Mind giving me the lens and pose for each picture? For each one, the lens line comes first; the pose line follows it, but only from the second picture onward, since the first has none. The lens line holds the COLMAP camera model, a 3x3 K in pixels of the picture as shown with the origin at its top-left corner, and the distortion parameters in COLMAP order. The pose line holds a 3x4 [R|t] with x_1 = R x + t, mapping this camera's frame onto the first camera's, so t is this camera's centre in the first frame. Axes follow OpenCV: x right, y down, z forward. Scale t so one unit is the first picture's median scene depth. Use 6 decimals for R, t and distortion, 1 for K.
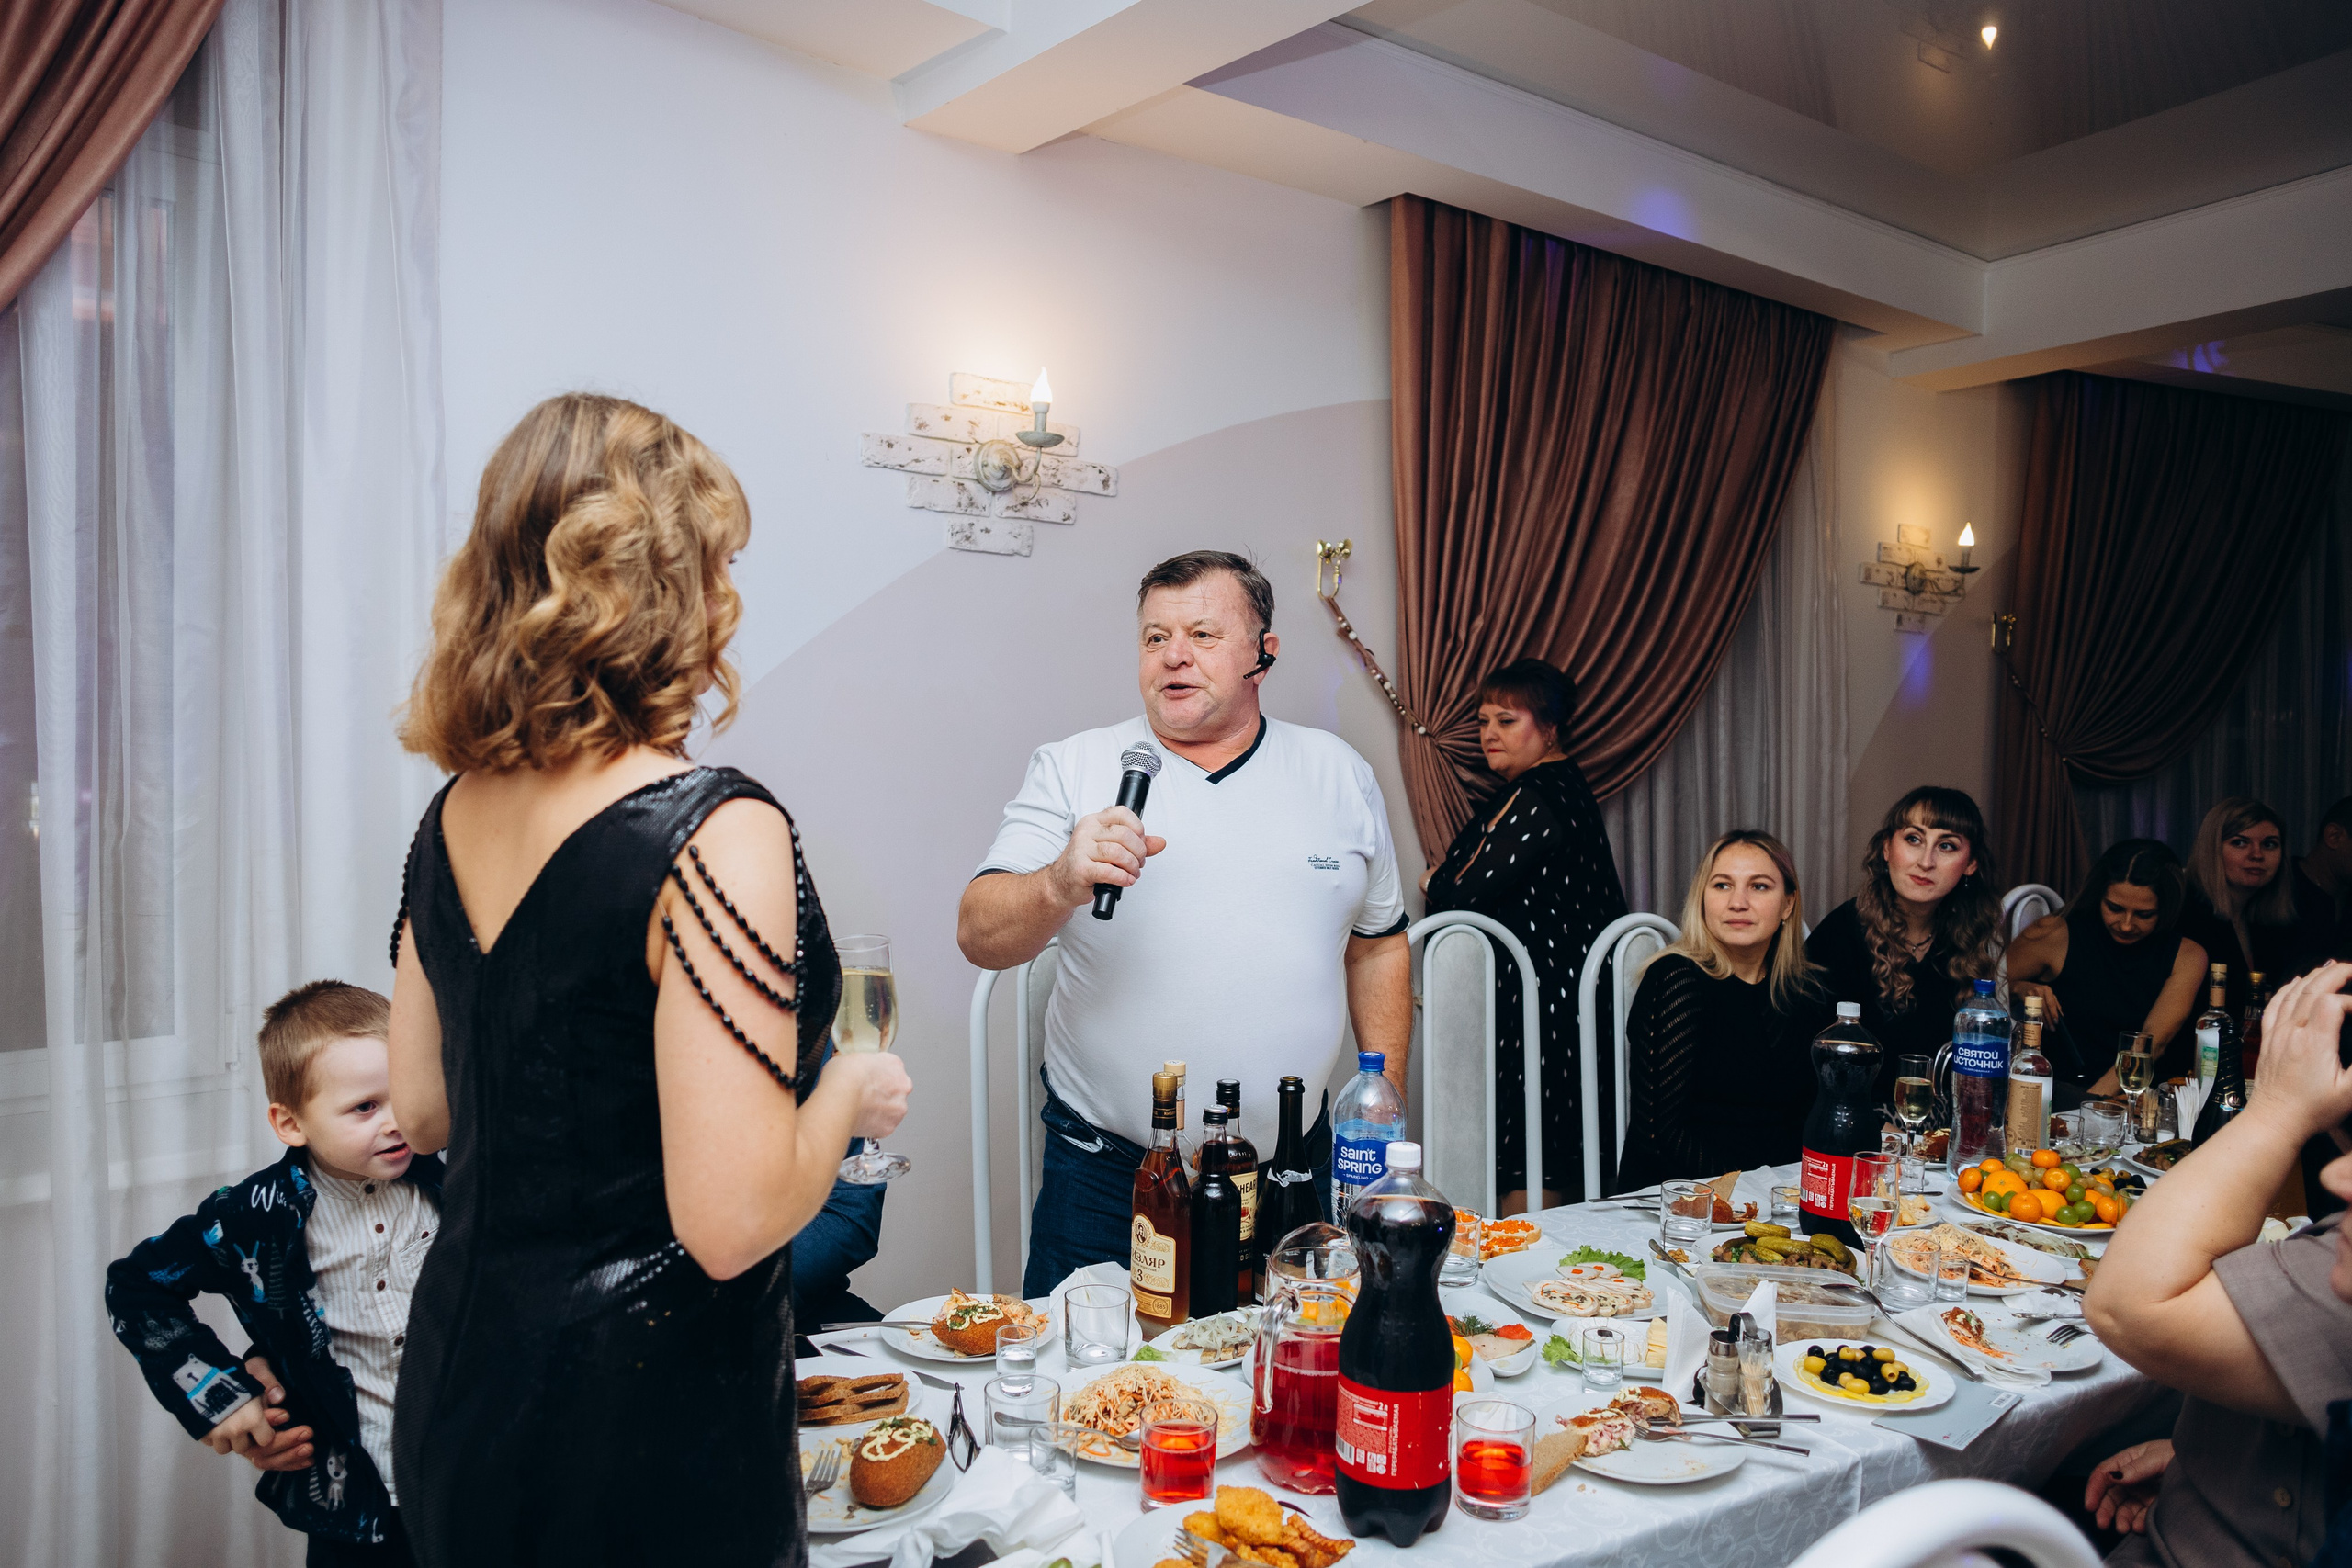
lens RADIAL K [[1608.7, 0, 1173.3], [0, 1608.7, 762.1], [0, 0, 1]] dist [-0.098863, 0.080939]
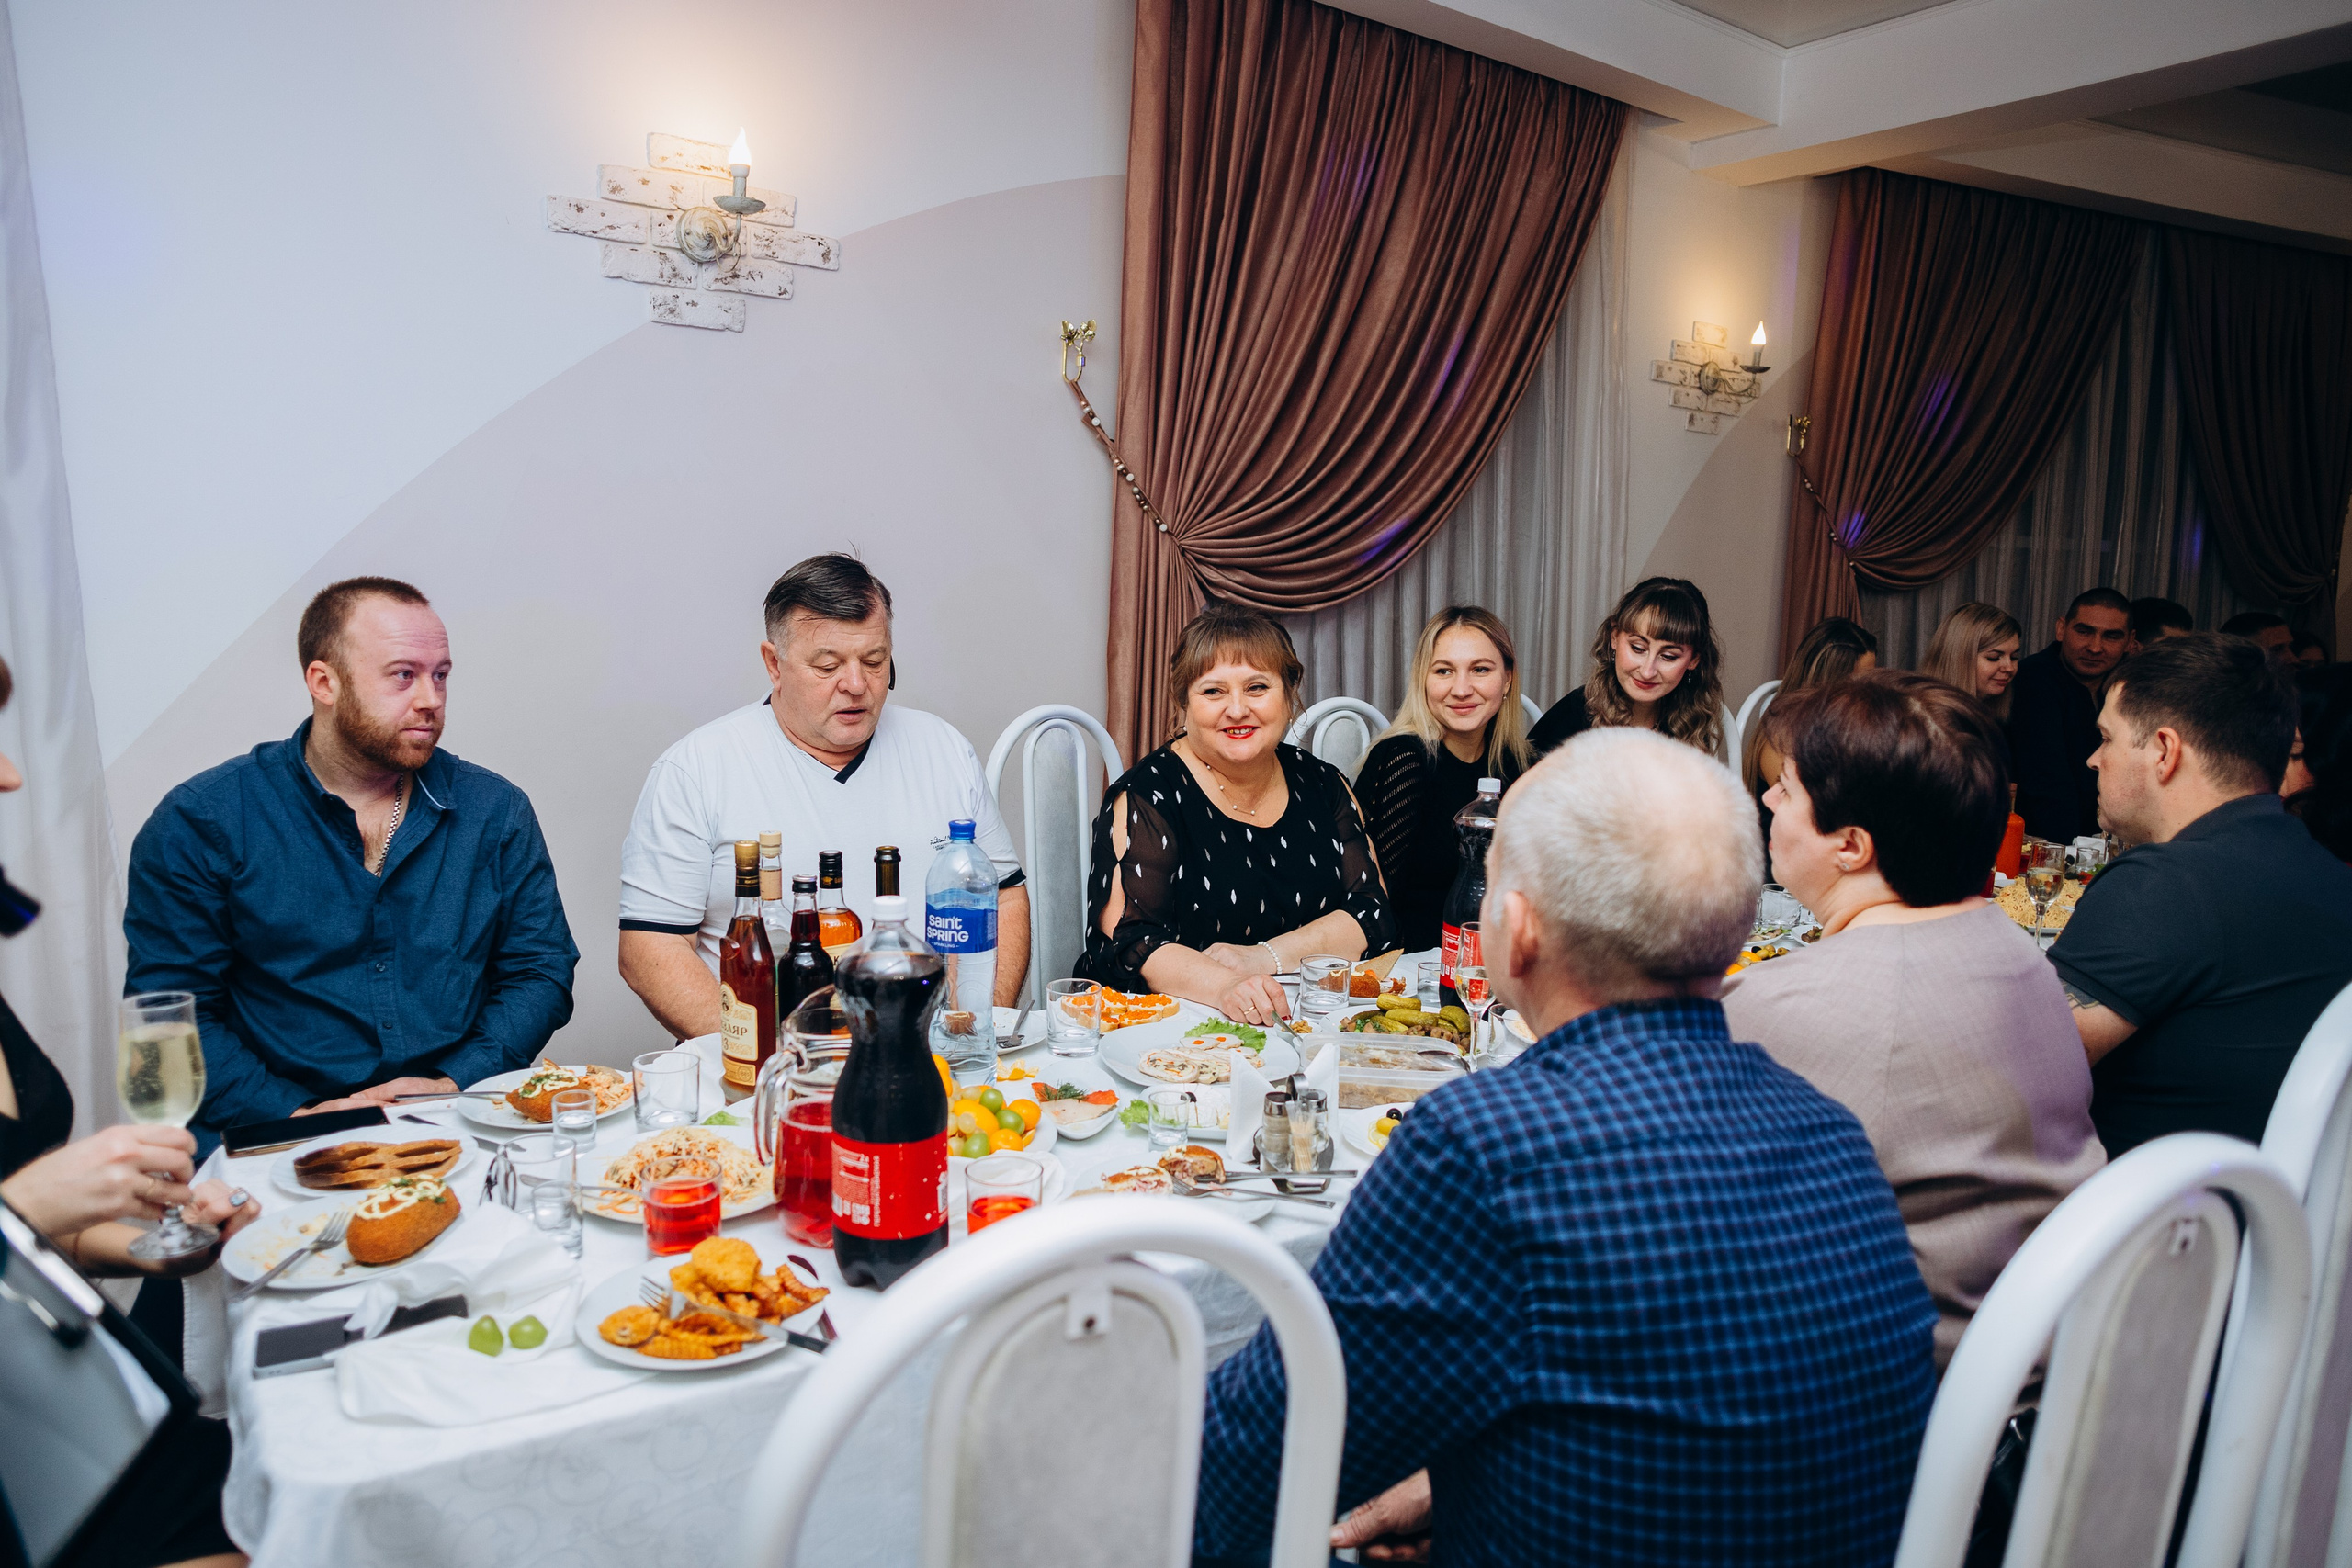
lens RADIAL K [[1608.7, 0, 1173.3], [0, 1608.7, 762.1], [0, 0, 1]] dist [-0.098863, 0.080939]
pose [[0.997825, -0.002567, 0.065867, 0.108802], [-0.004977, 0.993456, 0.114110, 0.018778], [-0.065729, -0.114190, 0.991282, 0.010306]]
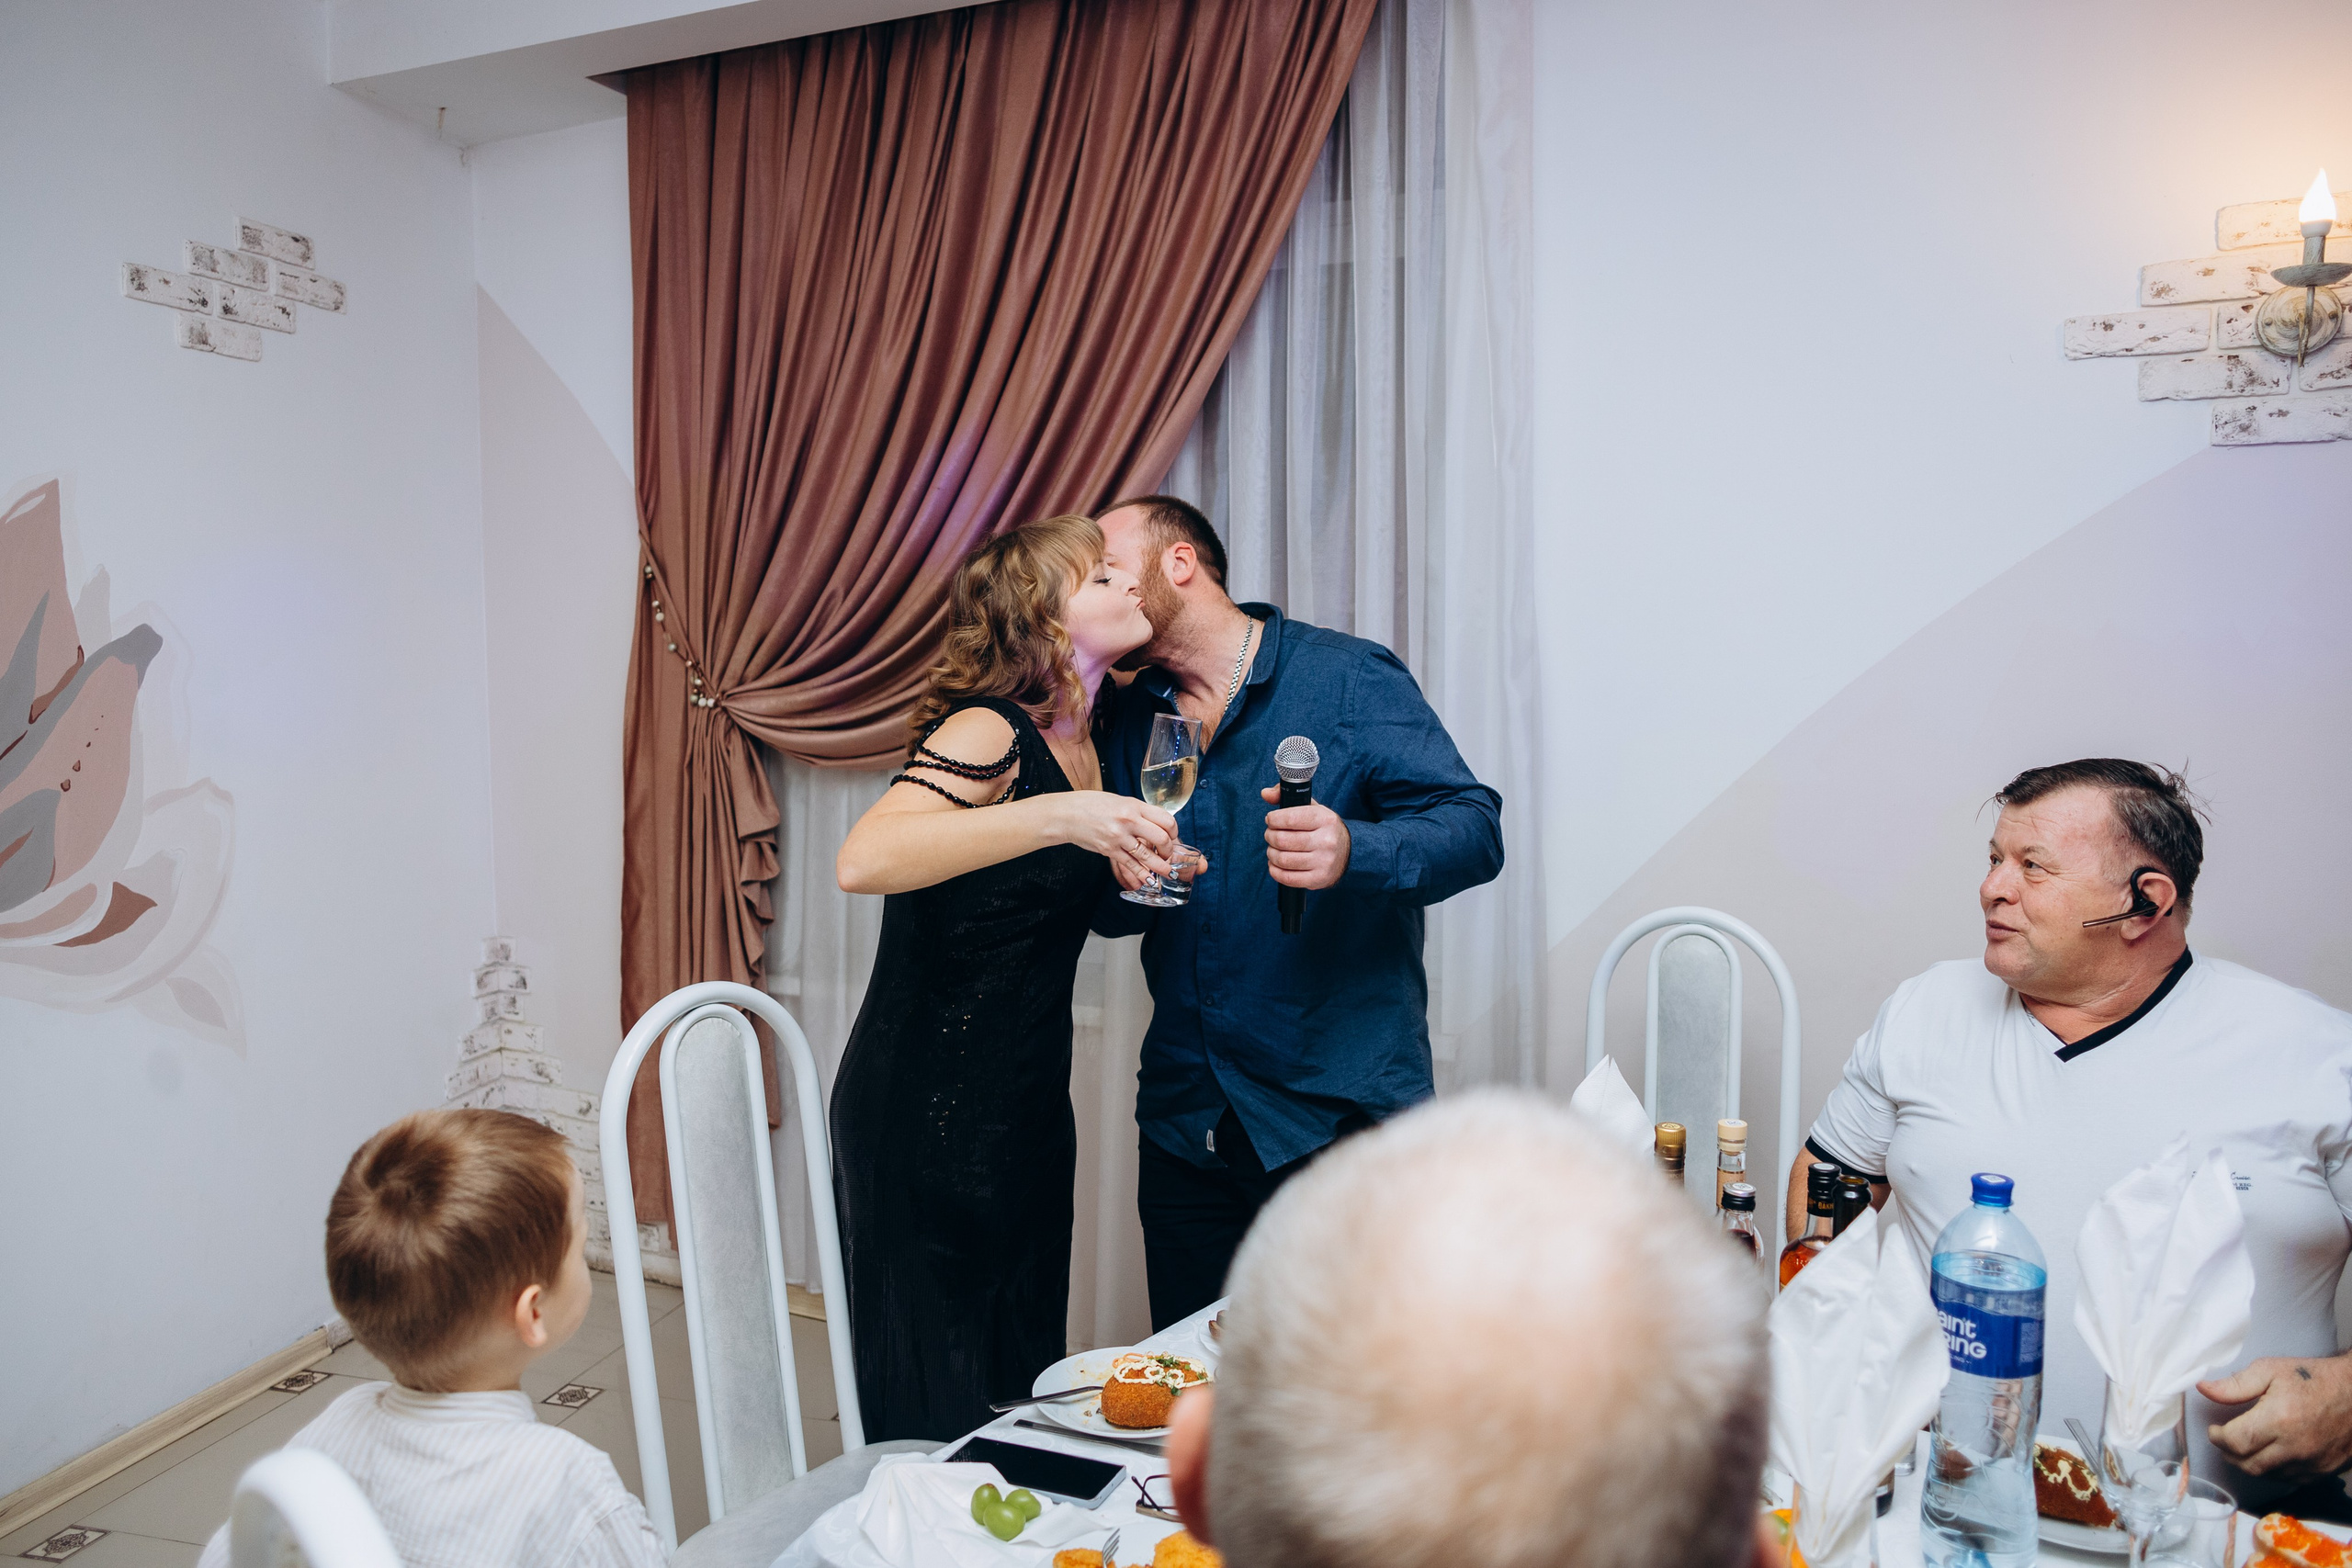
lens RADIAL K [[1608.7, 0, 1173.3], [0, 1608.7, 762.1], [0, 0, 1]] dist [-0.098863, 0.080939]
pose [[0.386734, 0.044444, -0.921120, 0.355808], [-0.009639, 0.998978, 0.044153, -0.012407], [0.922141, -0.008197, 0.386768, 0.263418]]
